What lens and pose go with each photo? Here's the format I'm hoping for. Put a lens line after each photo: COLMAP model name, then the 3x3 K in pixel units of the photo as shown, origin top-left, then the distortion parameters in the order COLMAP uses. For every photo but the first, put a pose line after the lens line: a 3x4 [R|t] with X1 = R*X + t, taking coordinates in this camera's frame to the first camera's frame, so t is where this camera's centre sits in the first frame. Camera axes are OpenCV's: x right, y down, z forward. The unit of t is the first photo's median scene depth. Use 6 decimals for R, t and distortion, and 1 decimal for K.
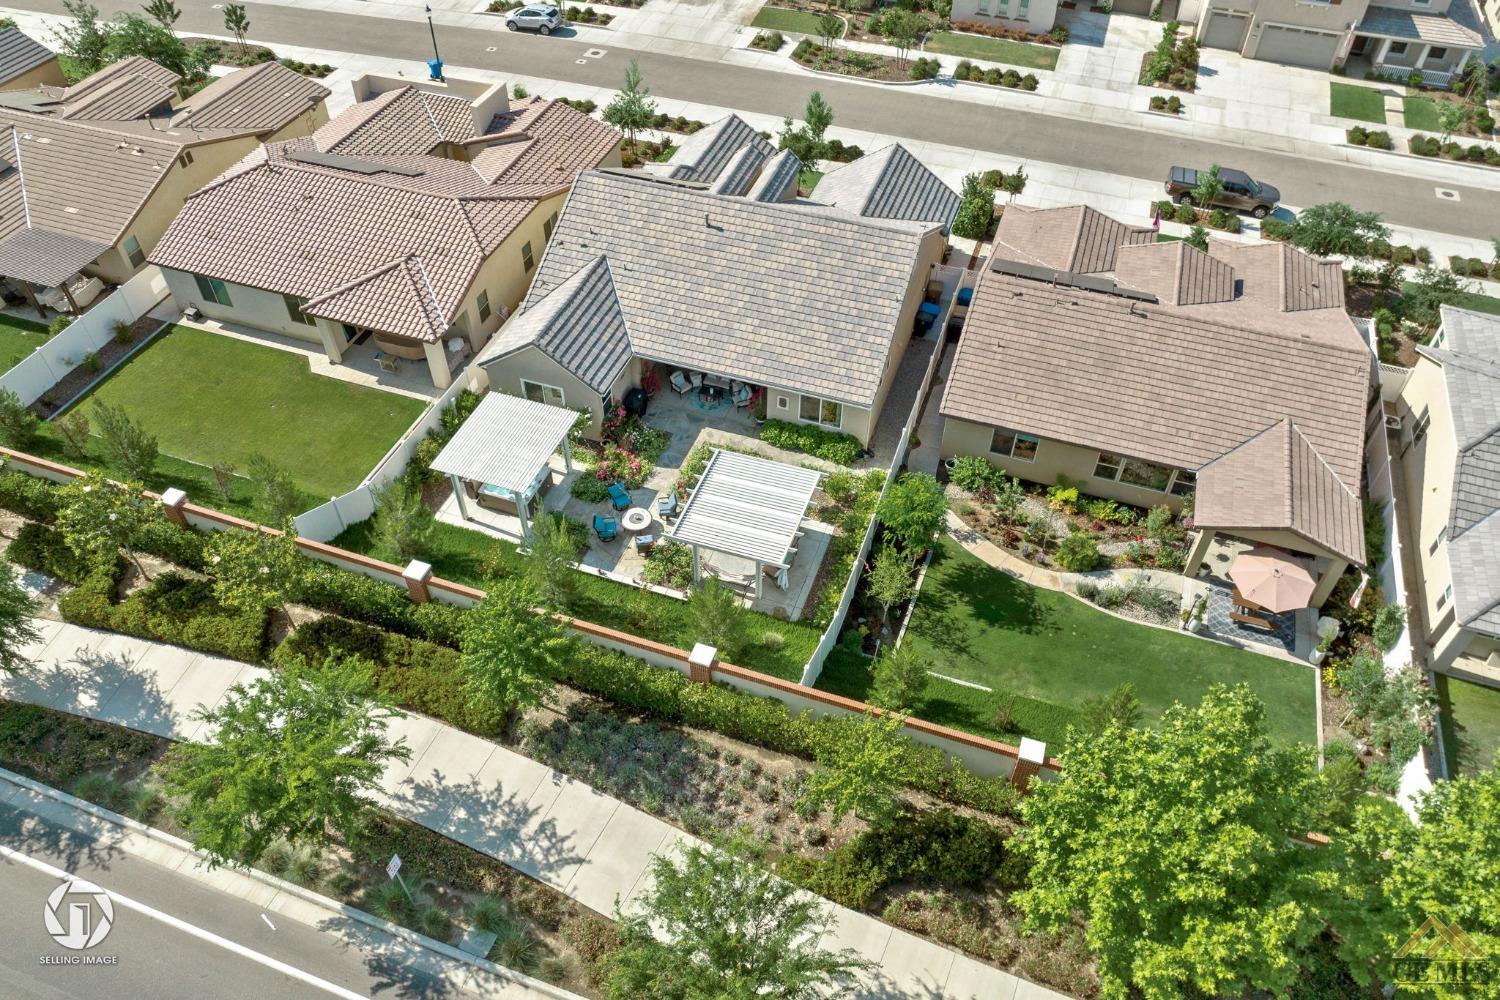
lens RADIAL K [[1037.7, 0, 750.0], [0, 1037.7, 500.0], [0, 0, 1]] dist [-0.060207, 0.028723]
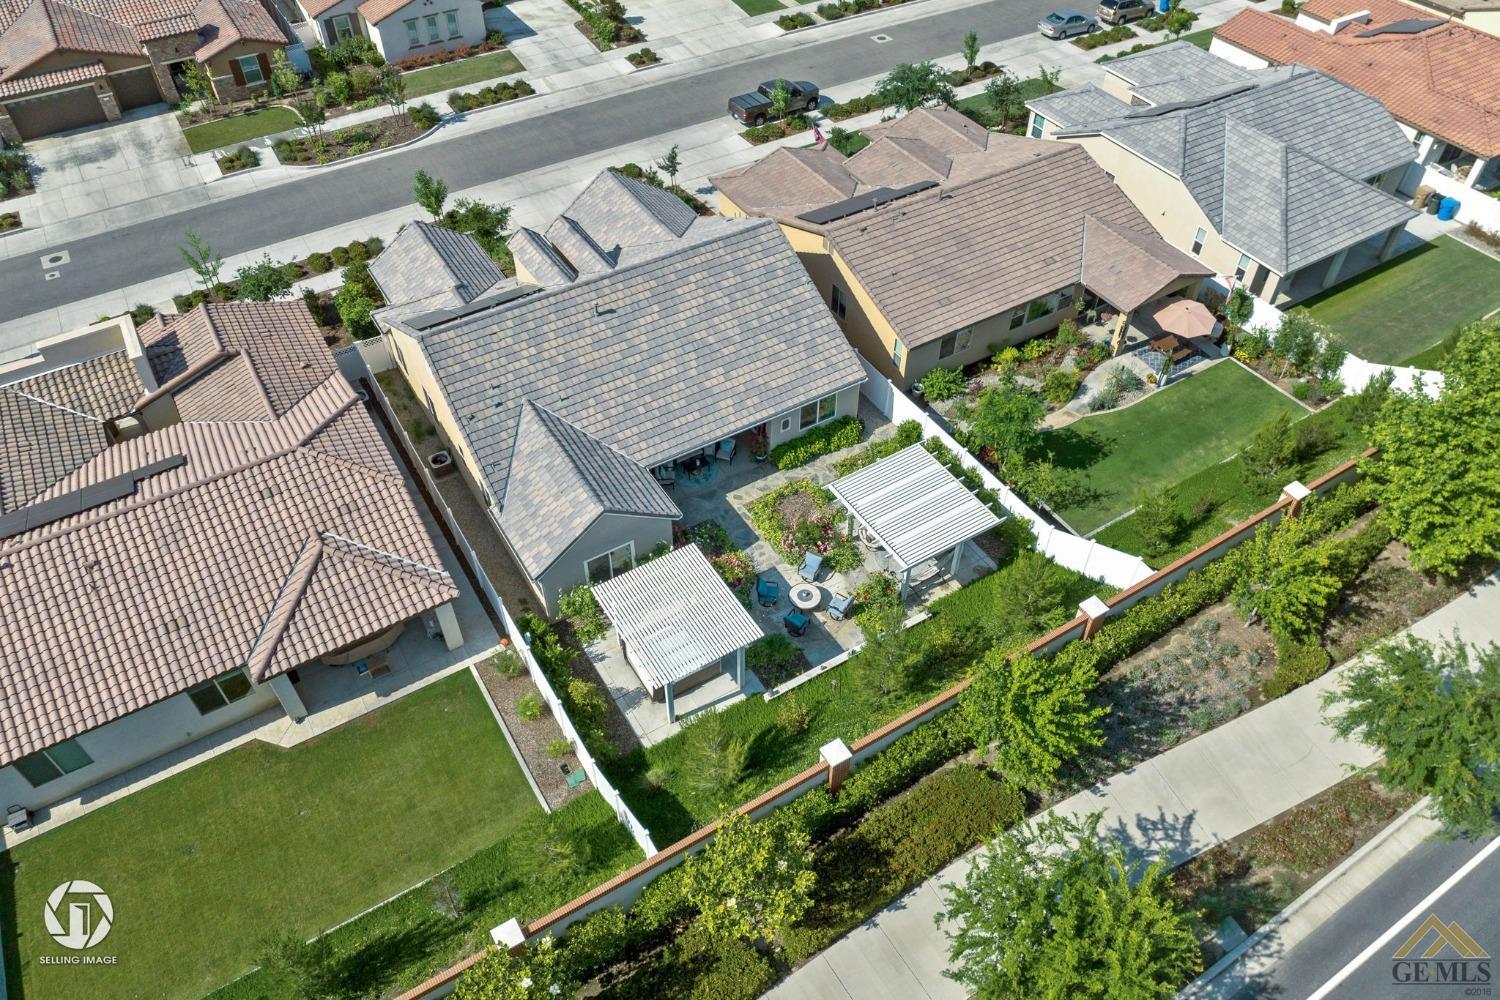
lens RADIAL K [[1037.7, 0, 750.0], [0, 1037.7, 500.0], [0, 0, 1]] dist [-0.060207, 0.028723]
pose [[0.634838, -0.560630, 0.531672, -0.371218], [0.559218, 0.808226, 0.184517, -0.159090], [-0.533156, 0.180182, 0.826607, 0.146402]]
